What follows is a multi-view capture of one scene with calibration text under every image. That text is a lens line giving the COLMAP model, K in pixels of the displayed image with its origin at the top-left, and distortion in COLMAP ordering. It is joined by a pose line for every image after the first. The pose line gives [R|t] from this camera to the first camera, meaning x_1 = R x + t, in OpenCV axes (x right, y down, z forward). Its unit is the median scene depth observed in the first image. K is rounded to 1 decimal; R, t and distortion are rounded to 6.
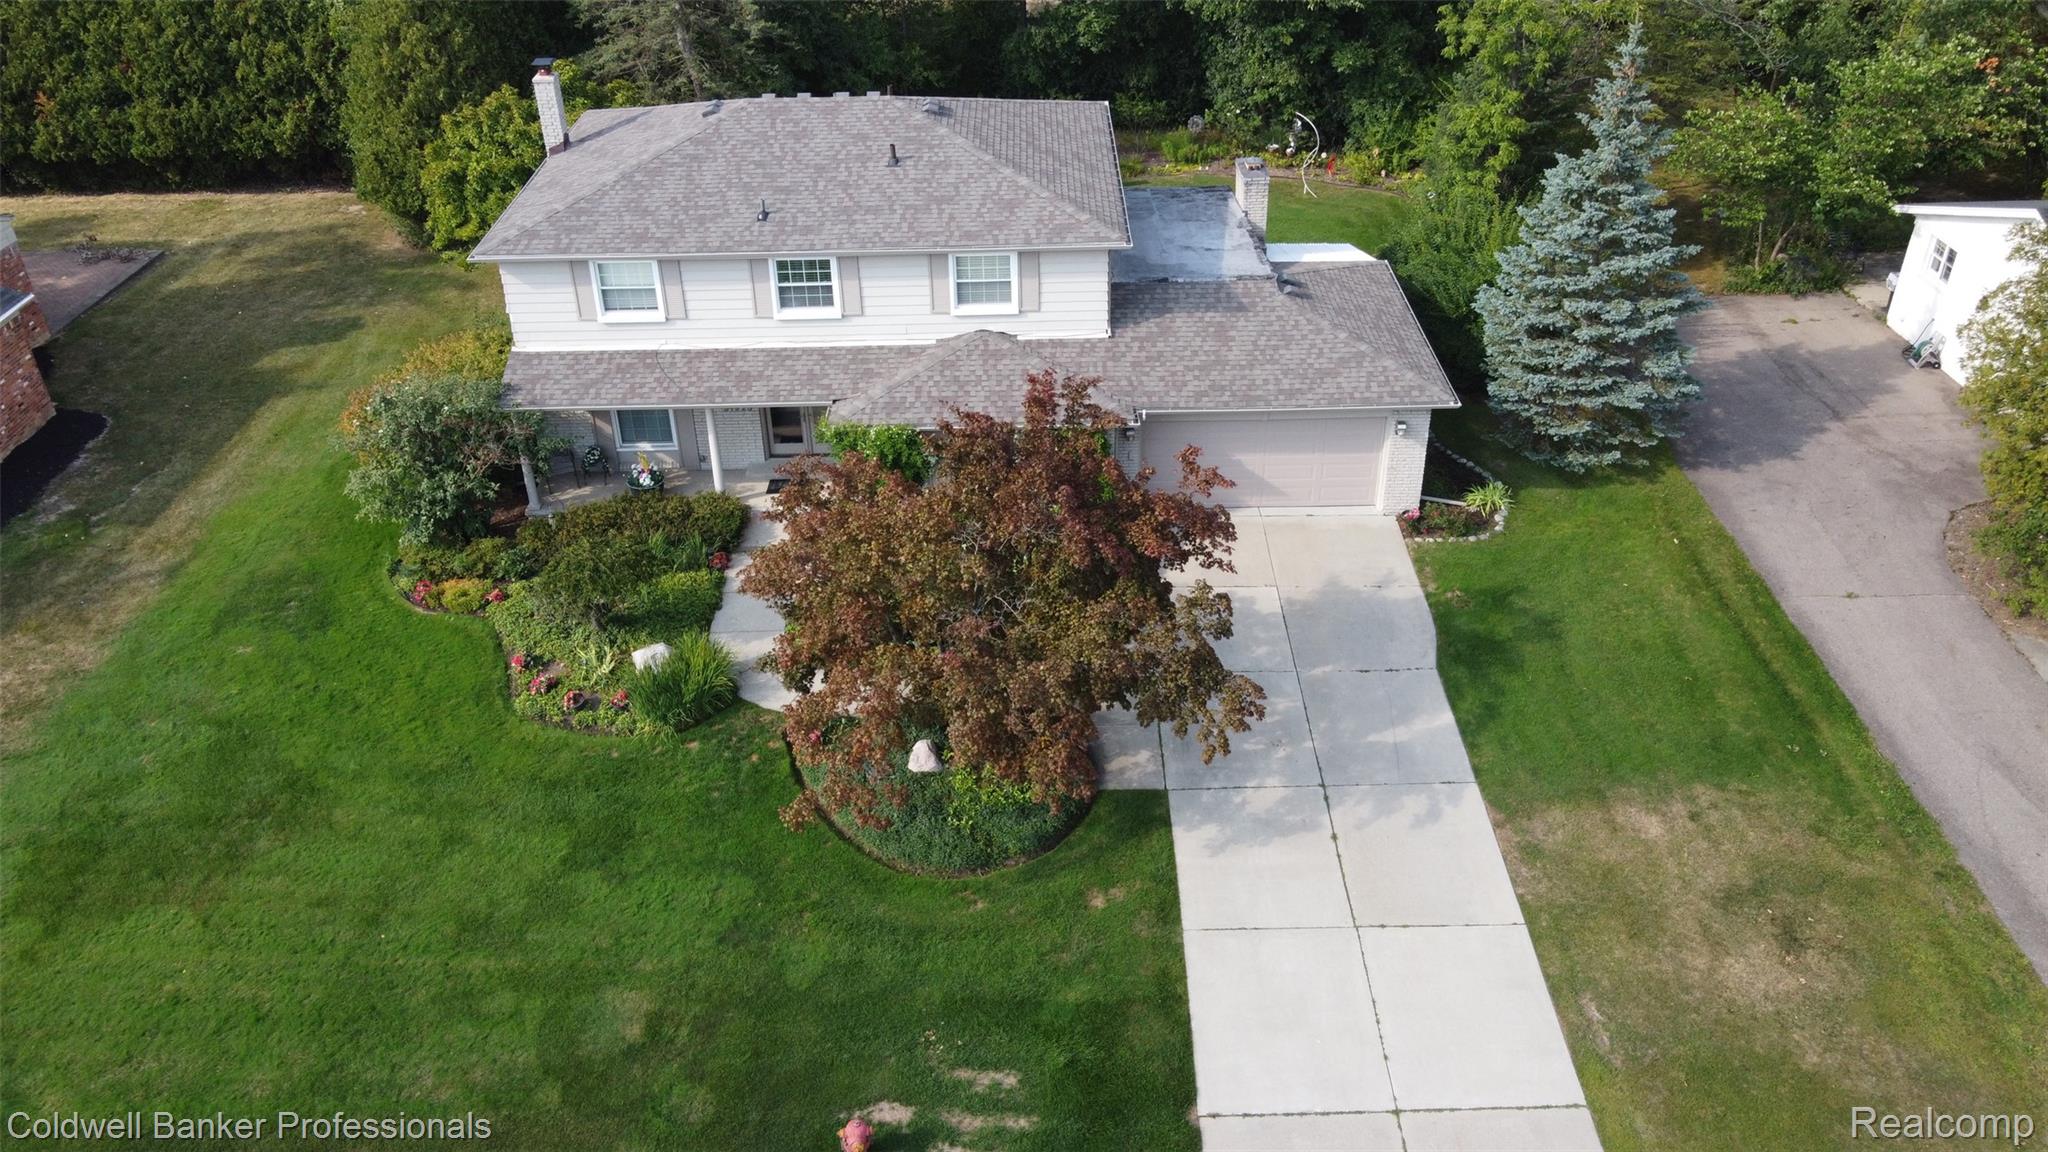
lens RADIAL K [[1612.0, 0, 1024.0], [0, 1612.0, 576.0], [0, 0, 1]] dist [0.021941, 0.003278]
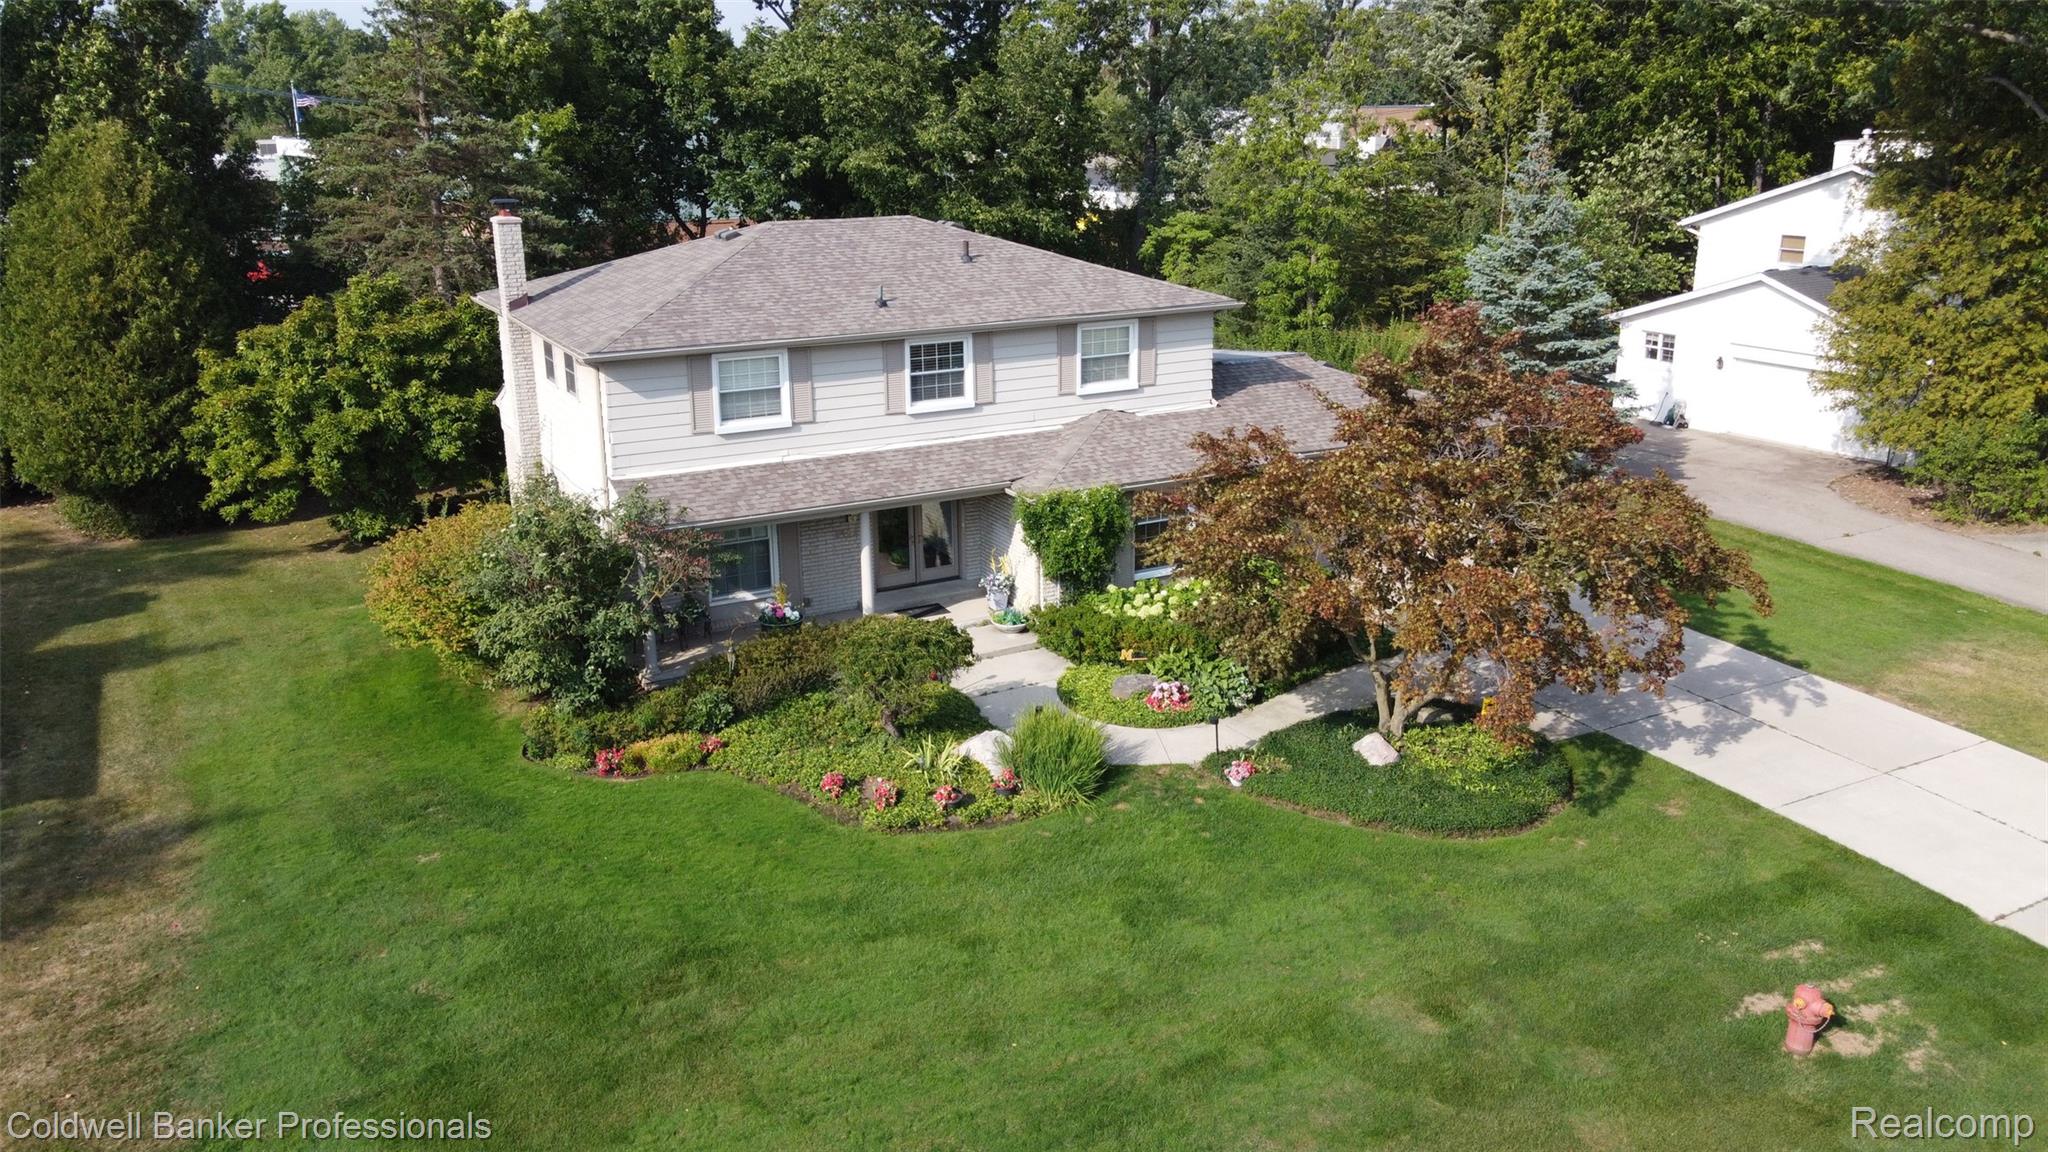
lens RADIAL K [[1612.0, 0, 1024.0], [0, 1612.0, 576.0], [0, 0, 1]] dist [0.021941, 0.003278]
pose [[0.872836, -0.122341, 0.472429, -0.536446], [0.253250, 0.941064, -0.224193, 0.143138], [-0.417158, 0.315326, 0.852378, 0.243300]]
